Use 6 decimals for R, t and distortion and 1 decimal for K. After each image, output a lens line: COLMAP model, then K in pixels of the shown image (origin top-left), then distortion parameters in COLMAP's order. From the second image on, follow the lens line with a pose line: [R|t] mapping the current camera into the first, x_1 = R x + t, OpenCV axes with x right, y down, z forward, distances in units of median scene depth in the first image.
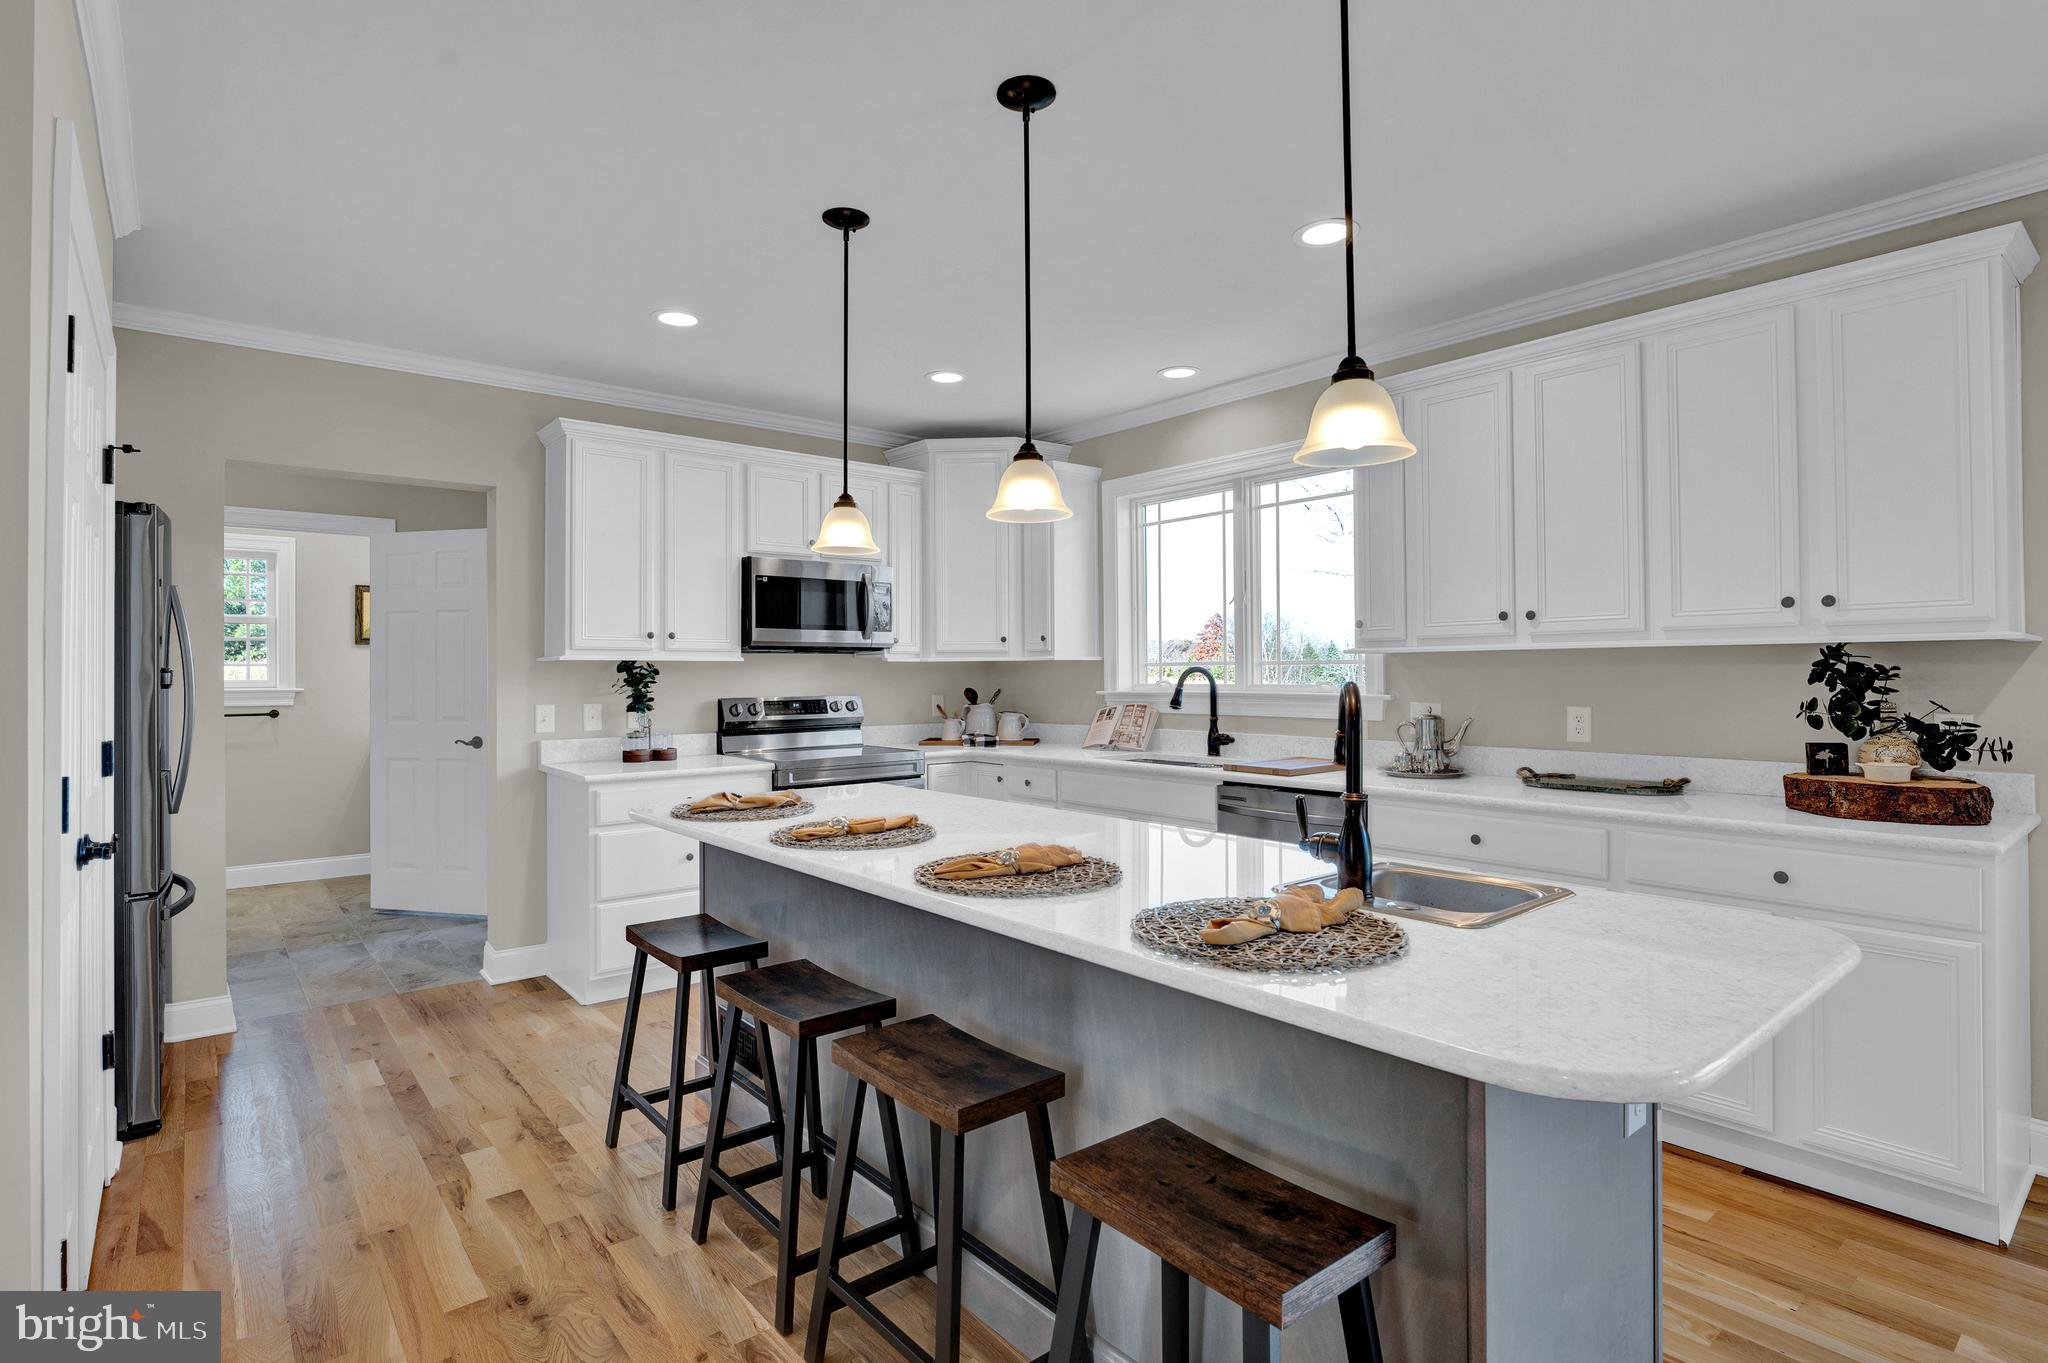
lens RADIAL K [[1014.1, 0, 1015.0], [0, 1014.1, 668.2], [0, 0, 1]] dist [-0.011255, -0.000610]
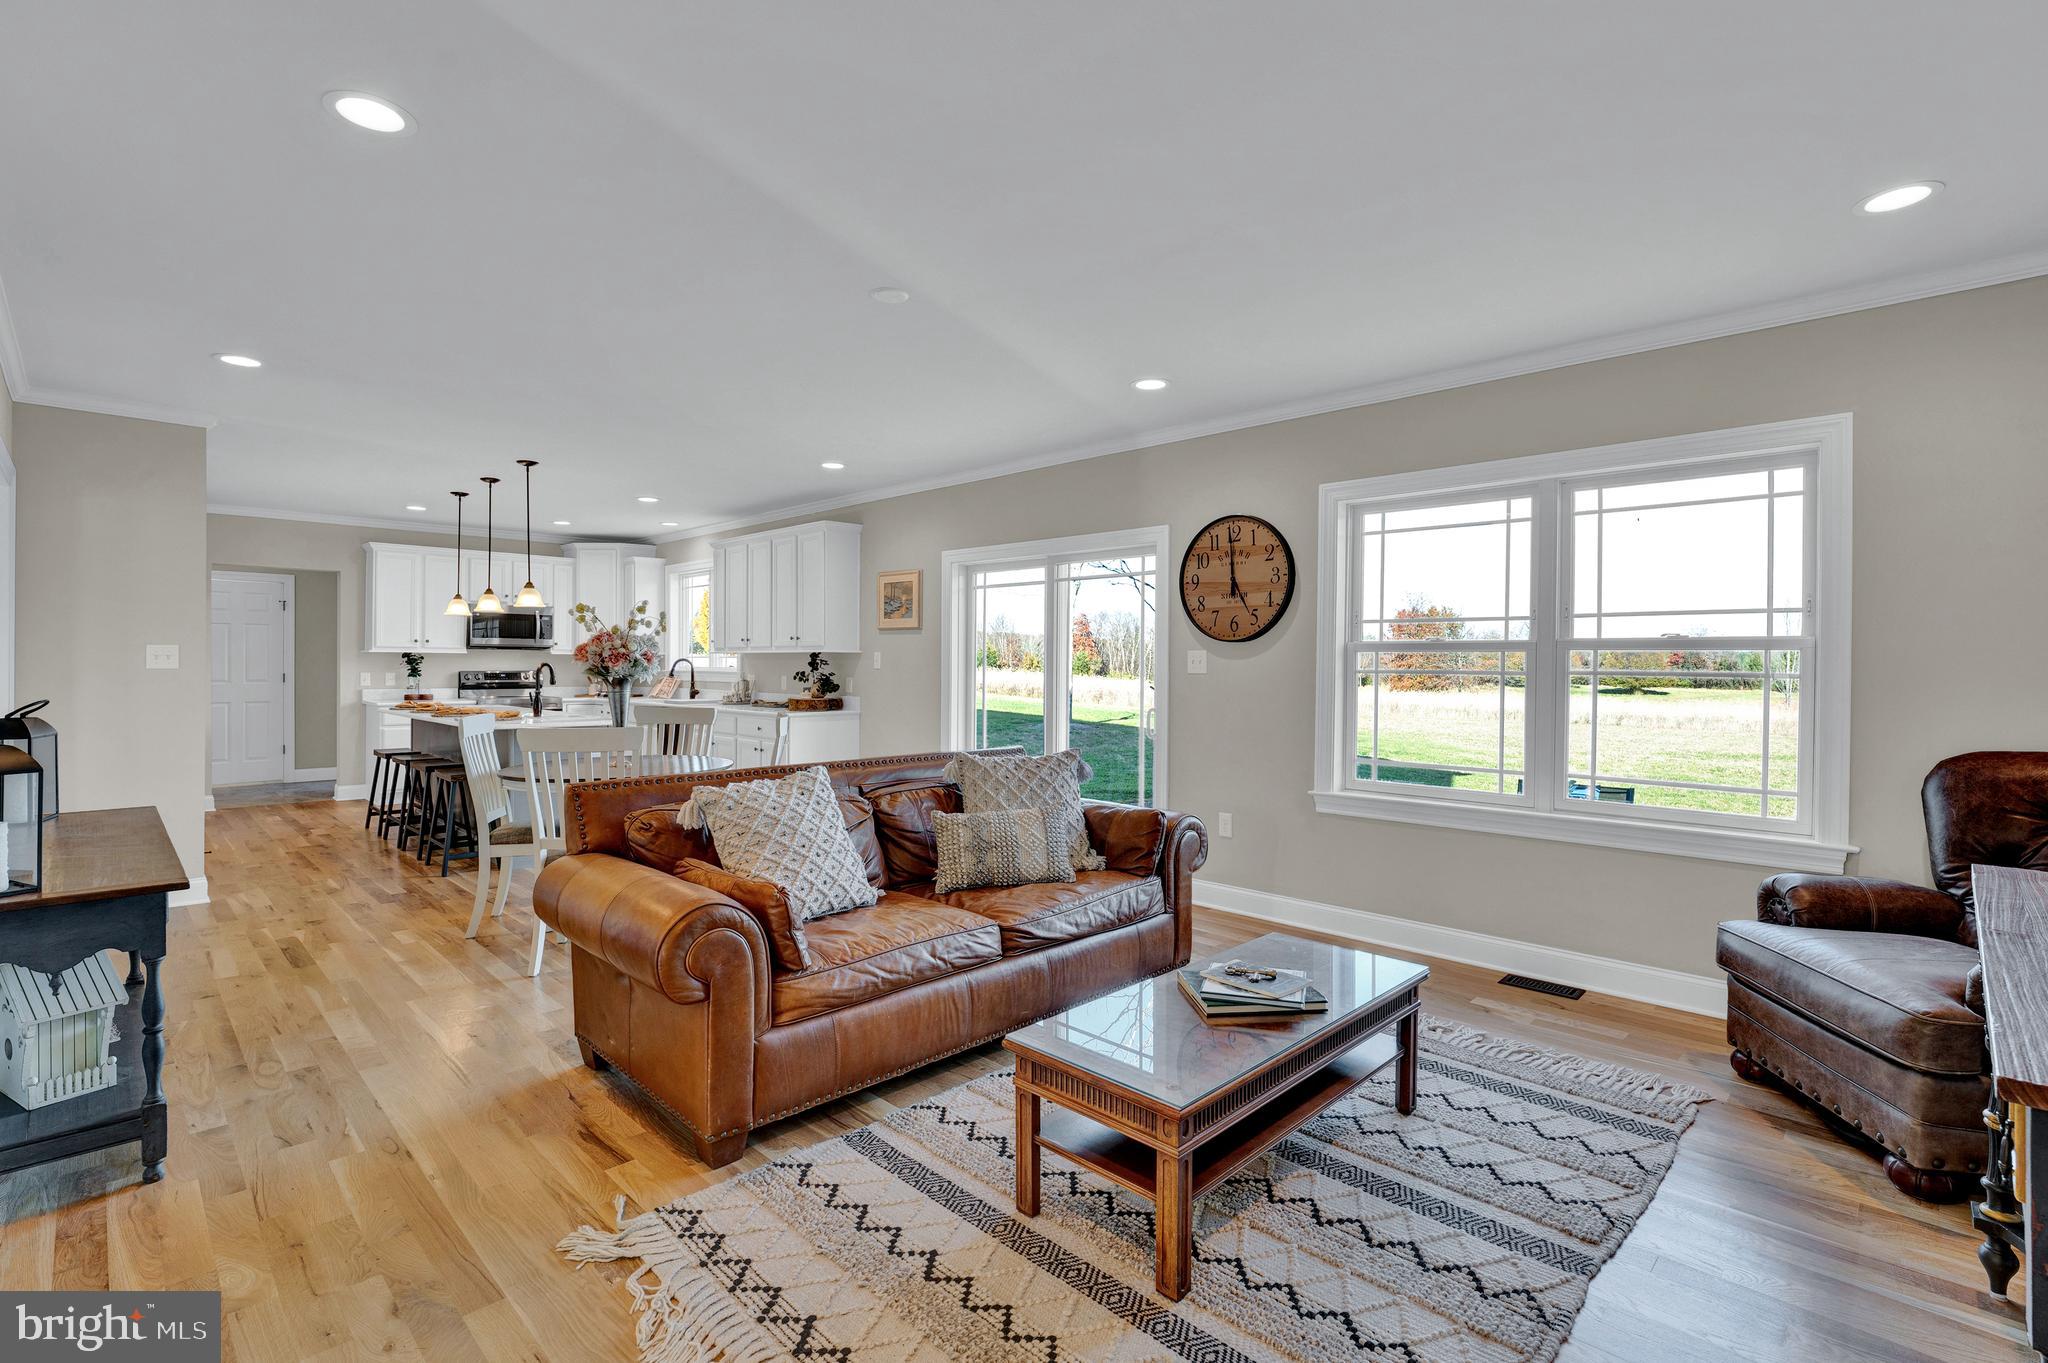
lens RADIAL K [[952.1, 0, 1019.3], [0, 952.1, 663.9], [0, 0, 1]] dist [-0.013463, 0.000789]
pose [[0.995551, 0.011253, 0.093550, 0.703217], [-0.011655, 0.999925, 0.003752, -0.005685], [-0.093501, -0.004825, 0.995608, -1.085776]]
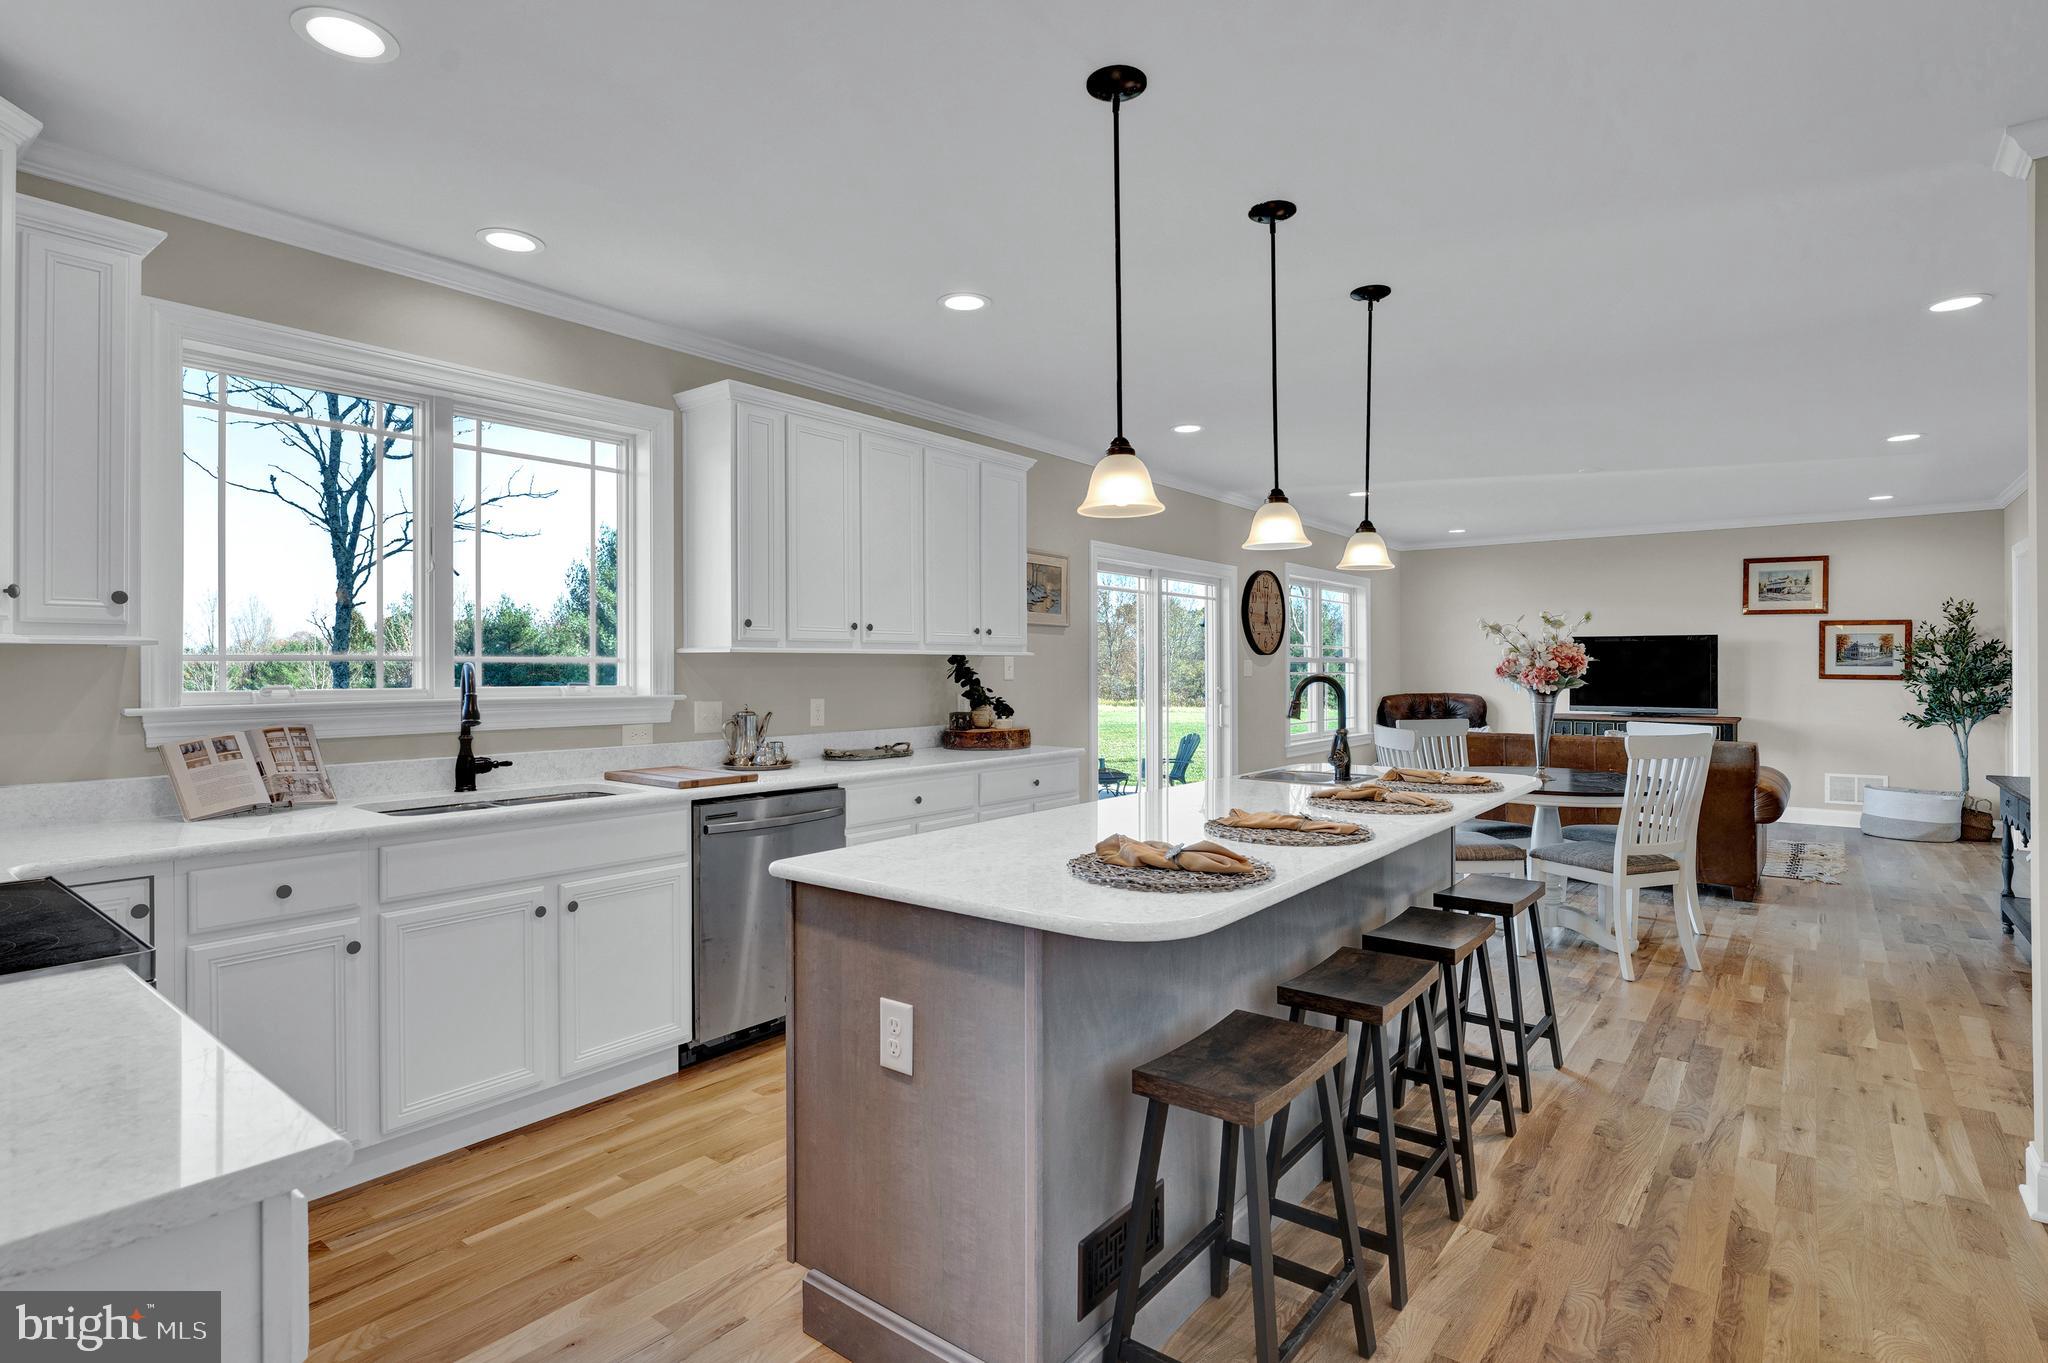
lens RADIAL K [[1014.1, 0, 1022.5], [0, 1014.1, 668.1], [0, 0, 1]] dist [-0.011255, -0.000610]
pose [[-0.217164, 0.008104, 0.976101, -0.573100], [0.000005, 0.999966, -0.008301, 0.007622], [-0.976135, -0.001798, -0.217157, 0.783593]]
